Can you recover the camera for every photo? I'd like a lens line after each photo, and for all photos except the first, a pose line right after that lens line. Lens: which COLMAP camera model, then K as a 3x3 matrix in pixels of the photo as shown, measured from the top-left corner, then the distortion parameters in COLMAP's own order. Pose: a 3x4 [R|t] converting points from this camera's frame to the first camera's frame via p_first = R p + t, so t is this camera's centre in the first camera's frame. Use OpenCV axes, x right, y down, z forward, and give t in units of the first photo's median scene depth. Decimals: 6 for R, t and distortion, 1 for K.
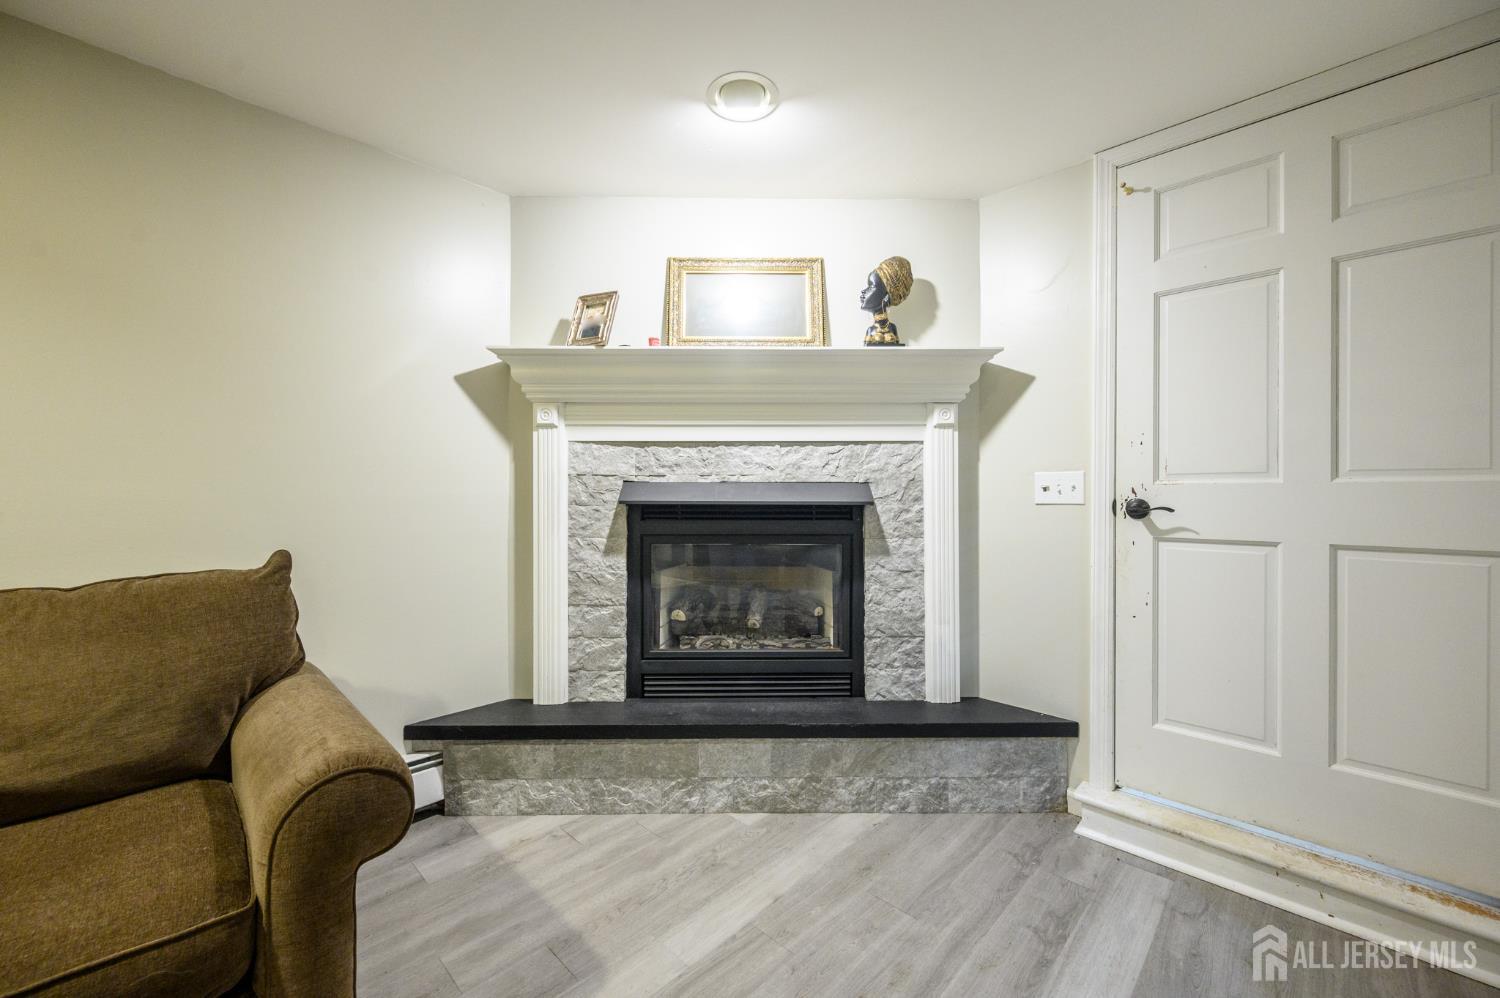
lens RADIAL K [[588.5, 0, 751.7], [0, 588.5, 495.4], [0, 0, 1]] dist [-0.001526, -0.000033]
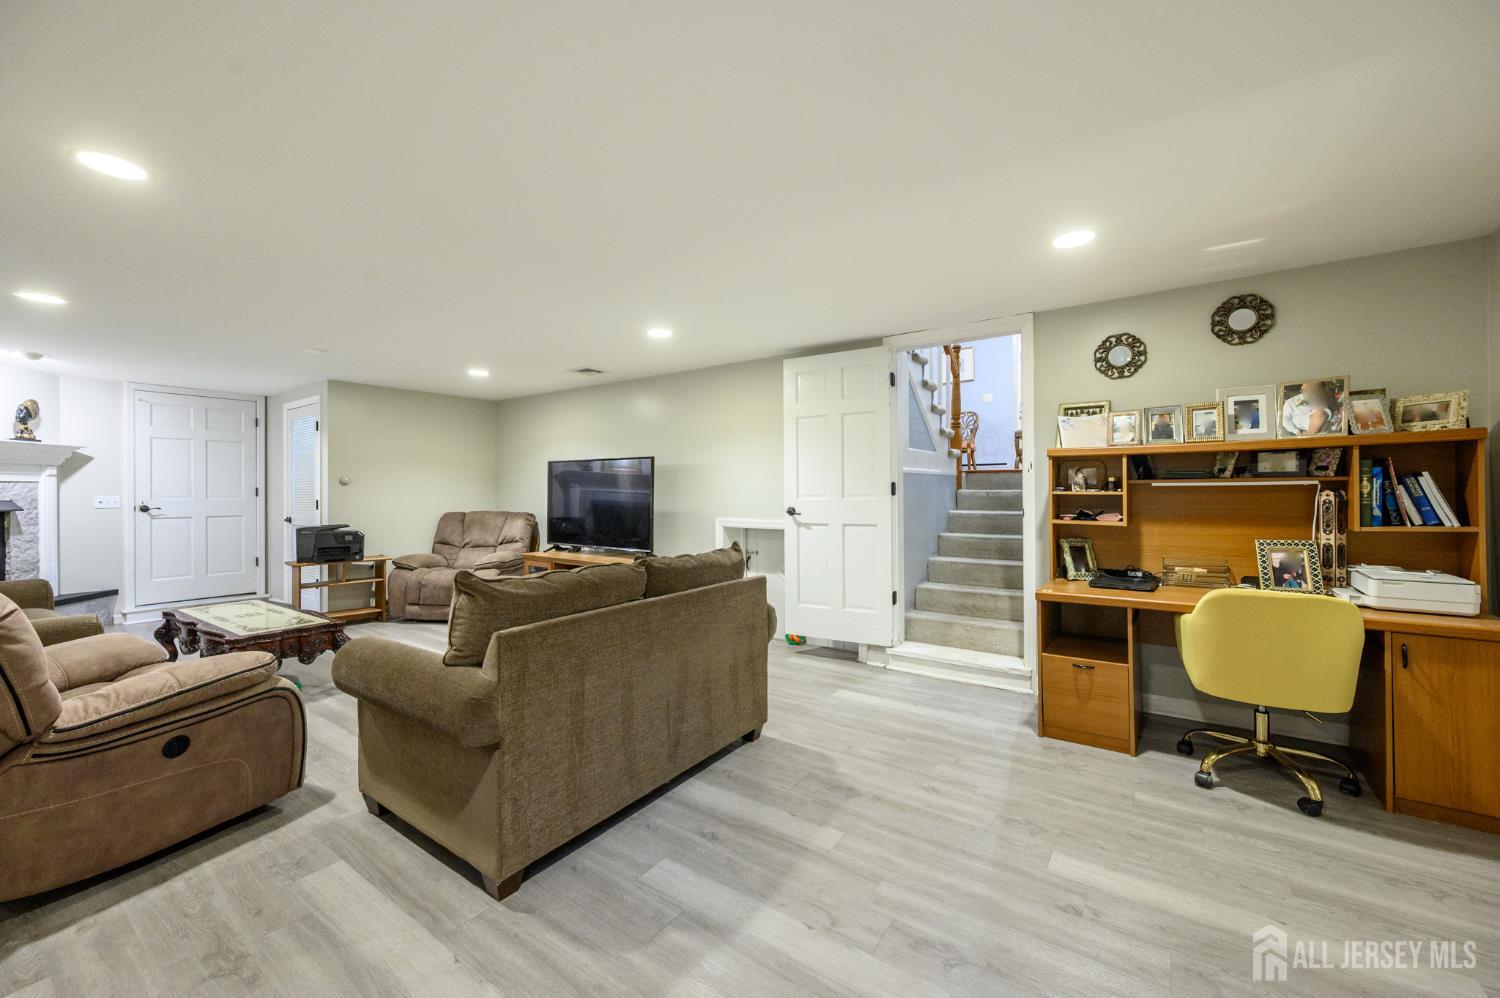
lens RADIAL K [[588.5, 0, 751.7], [0, 588.5, 495.4], [0, 0, 1]] dist [-0.001526, -0.000033]
pose [[-0.159235, -0.008280, 0.987206, -2.391710], [0.003561, 0.999954, 0.008961, -0.052106], [-0.987234, 0.004942, -0.159198, -1.343703]]
